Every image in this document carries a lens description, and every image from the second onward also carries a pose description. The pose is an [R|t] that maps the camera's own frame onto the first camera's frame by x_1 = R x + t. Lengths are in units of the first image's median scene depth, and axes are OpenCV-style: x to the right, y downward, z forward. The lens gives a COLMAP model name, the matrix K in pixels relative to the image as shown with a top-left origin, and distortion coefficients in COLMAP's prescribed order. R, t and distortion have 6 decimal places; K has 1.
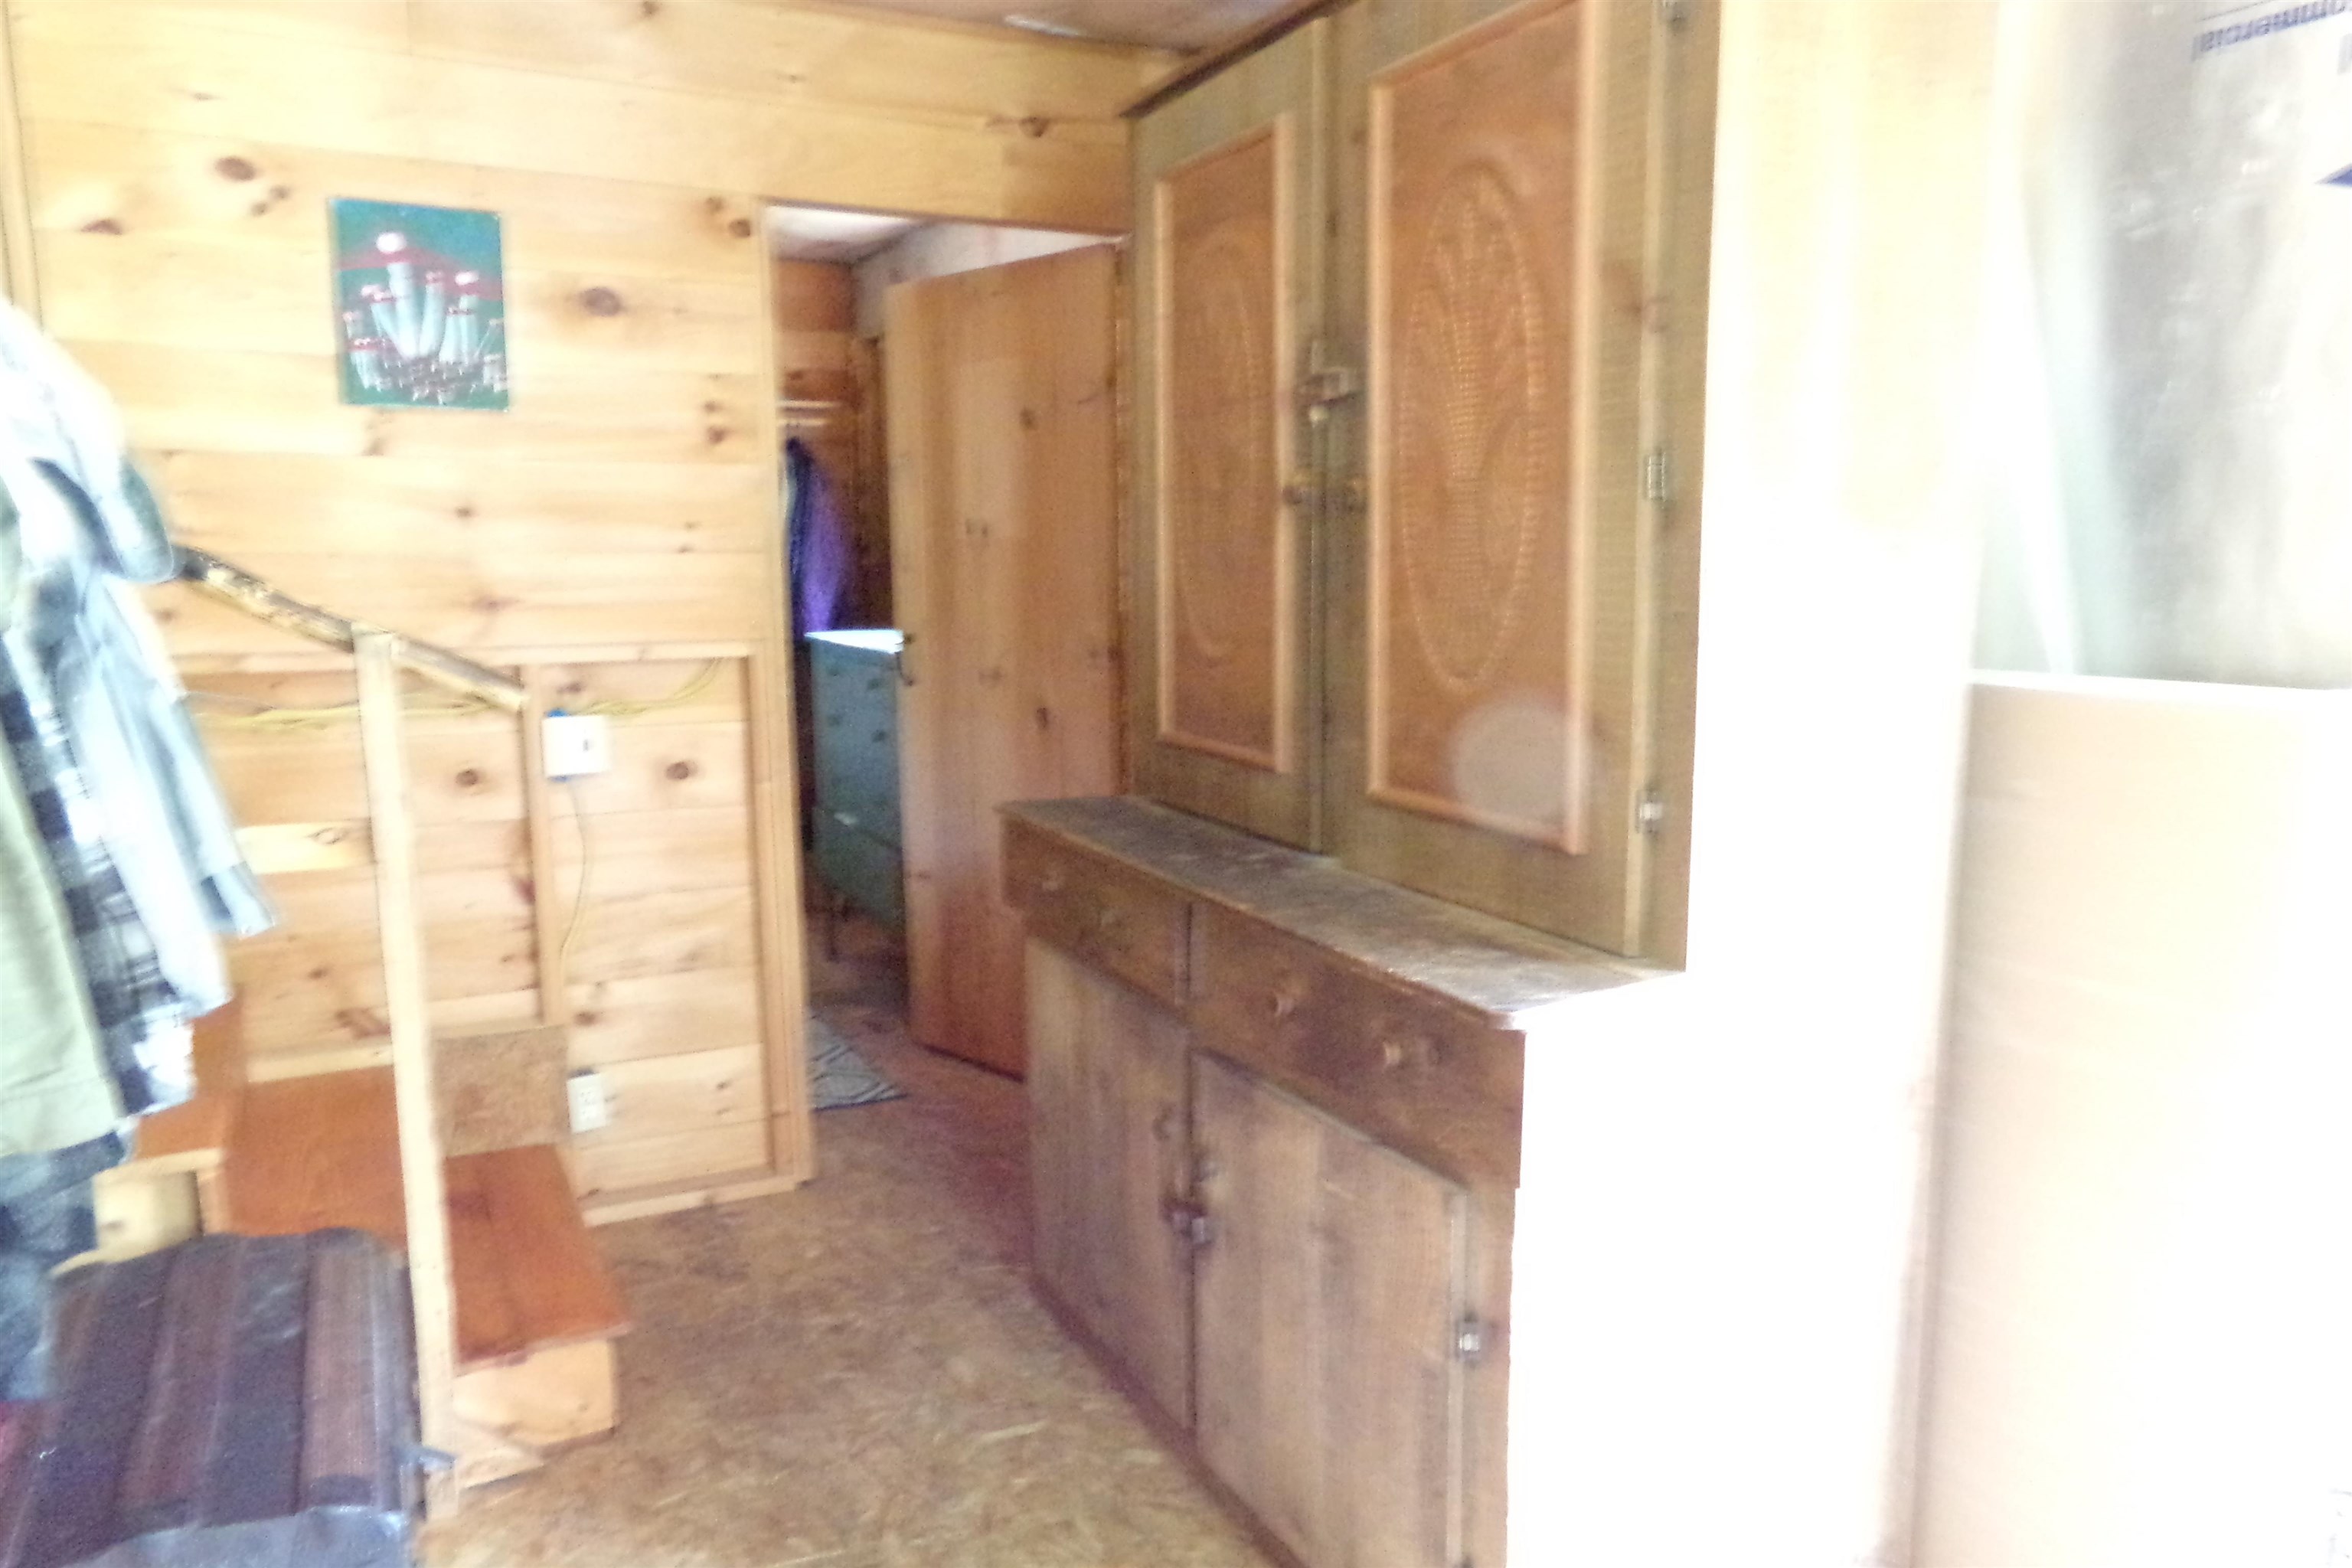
lens RADIAL K [[1630.7, 0, 1178.5], [0, 1630.7, 761.3], [0, 0, 1]] dist [0.004002, 0.080142]
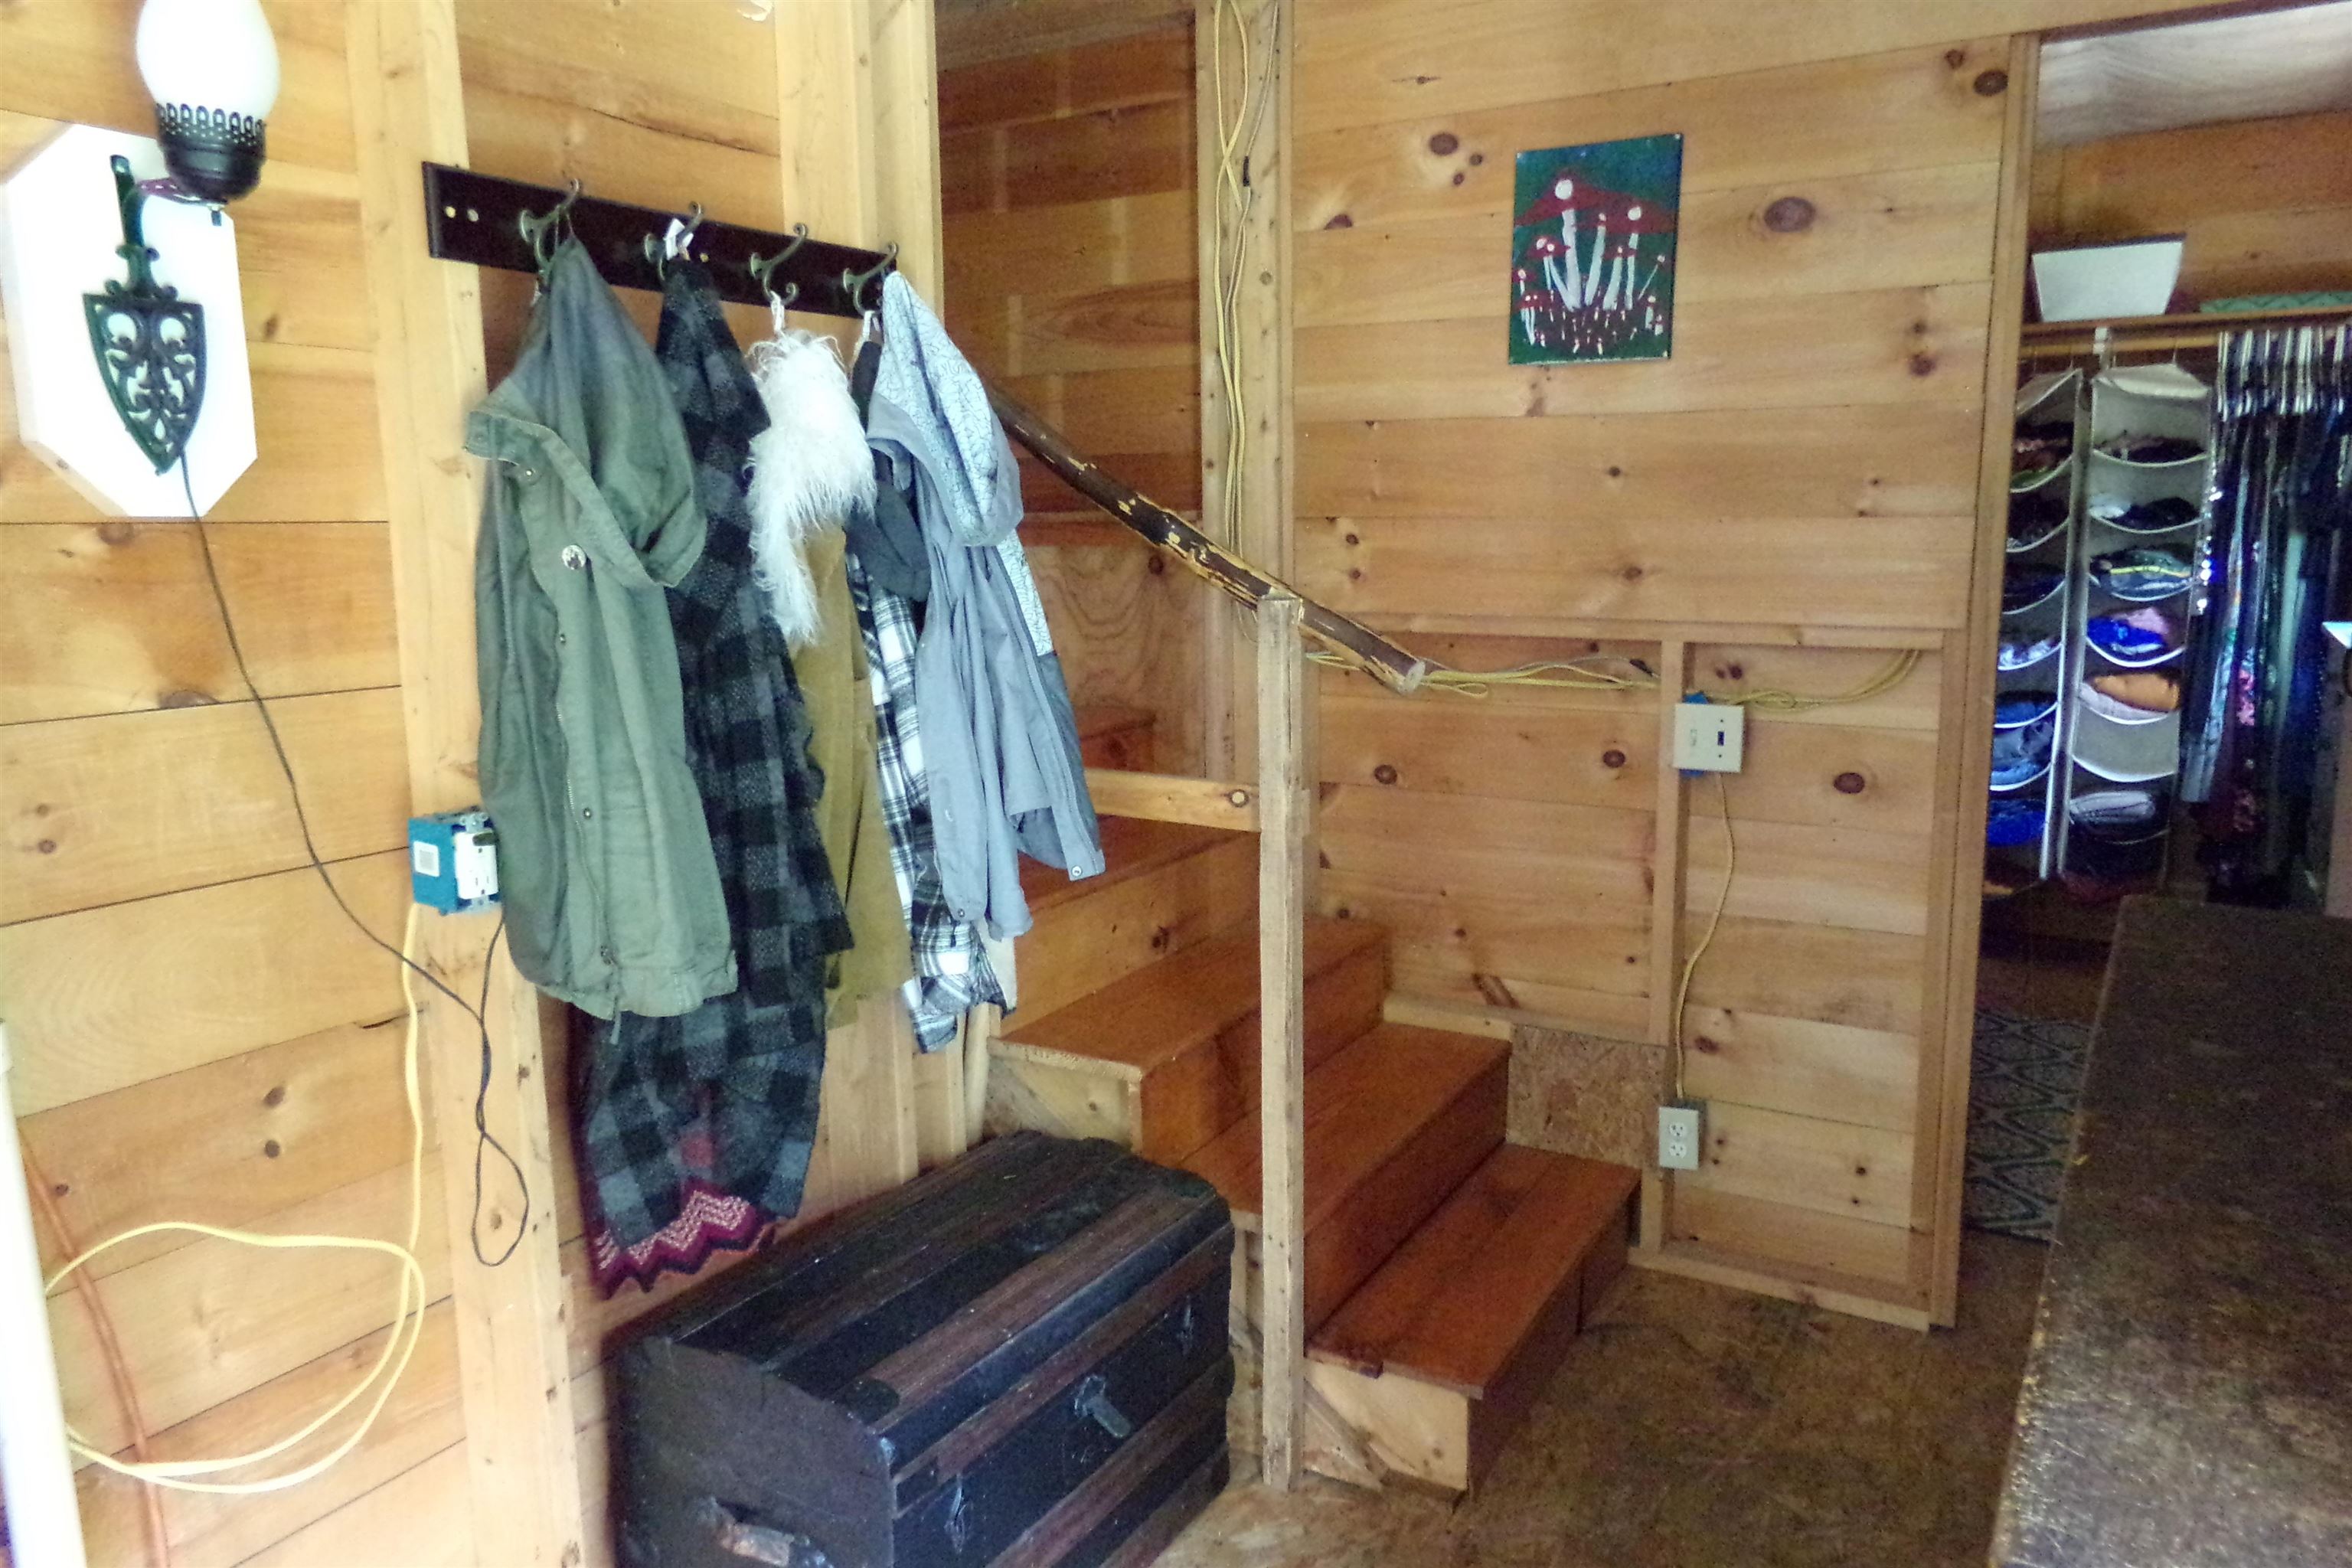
lens RADIAL K [[1656.6, 0, 1162.6], [0, 1656.6, 782.6], [0, 0, 1]] dist [-0.106062, 0.232767]
pose [[0.533125, 0.135797, -0.835067, 0.226532], [-0.106098, 0.989973, 0.093253, -0.039528], [0.839358, 0.038883, 0.542187, 0.303107]]
